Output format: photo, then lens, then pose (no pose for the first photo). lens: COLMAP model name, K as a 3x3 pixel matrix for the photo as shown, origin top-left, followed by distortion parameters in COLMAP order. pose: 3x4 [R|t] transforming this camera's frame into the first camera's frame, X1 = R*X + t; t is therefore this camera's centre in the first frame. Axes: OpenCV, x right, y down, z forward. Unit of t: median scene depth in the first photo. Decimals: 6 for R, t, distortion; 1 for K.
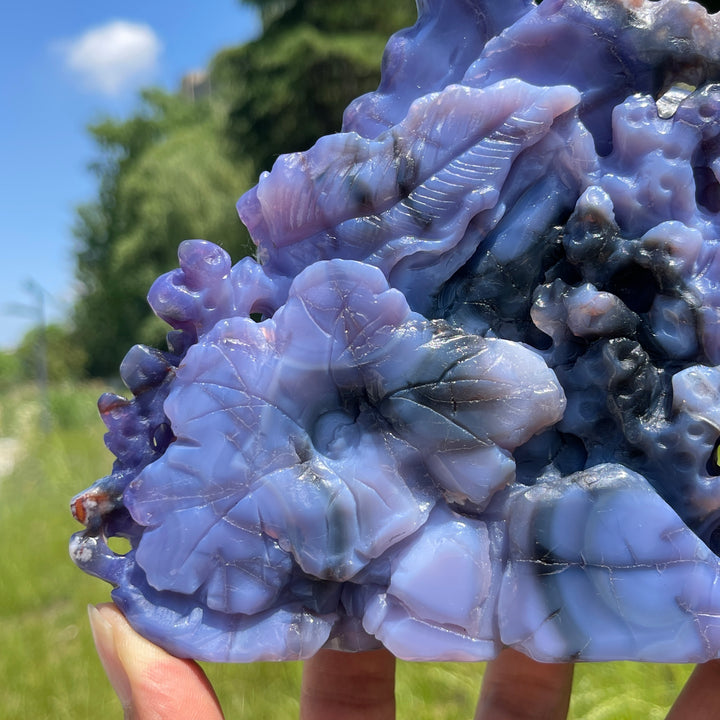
lens RADIAL K [[971.7, 0, 345.6], [0, 971.7, 379.1], [0, 0, 1]] dist [0.072073, -0.250855]
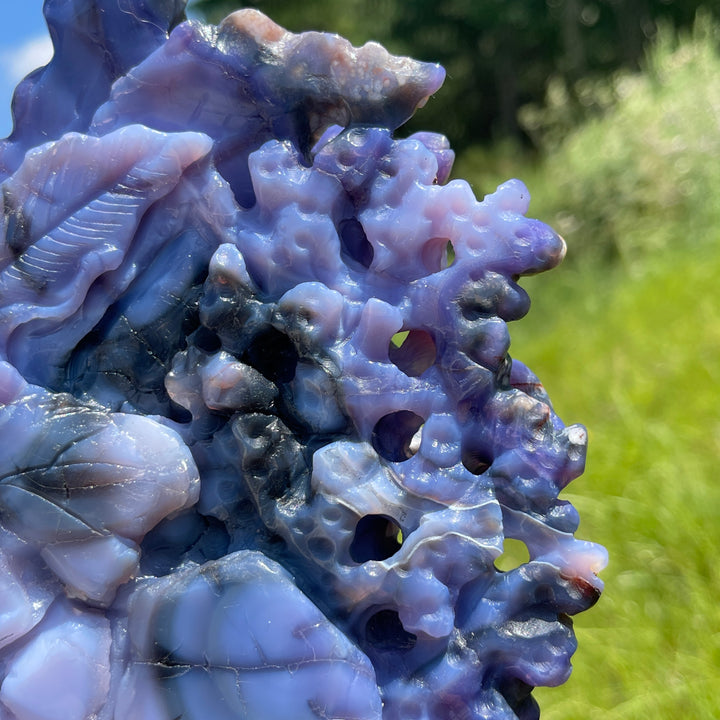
lens RADIAL K [[971.7, 0, 345.6], [0, 971.7, 379.1], [0, 0, 1]] dist [0.072073, -0.250855]
pose [[0.999794, -0.019183, 0.006703, 0.357895], [0.019017, 0.999530, 0.024033, -0.092719], [-0.007161, -0.023900, 0.999689, 0.095747]]
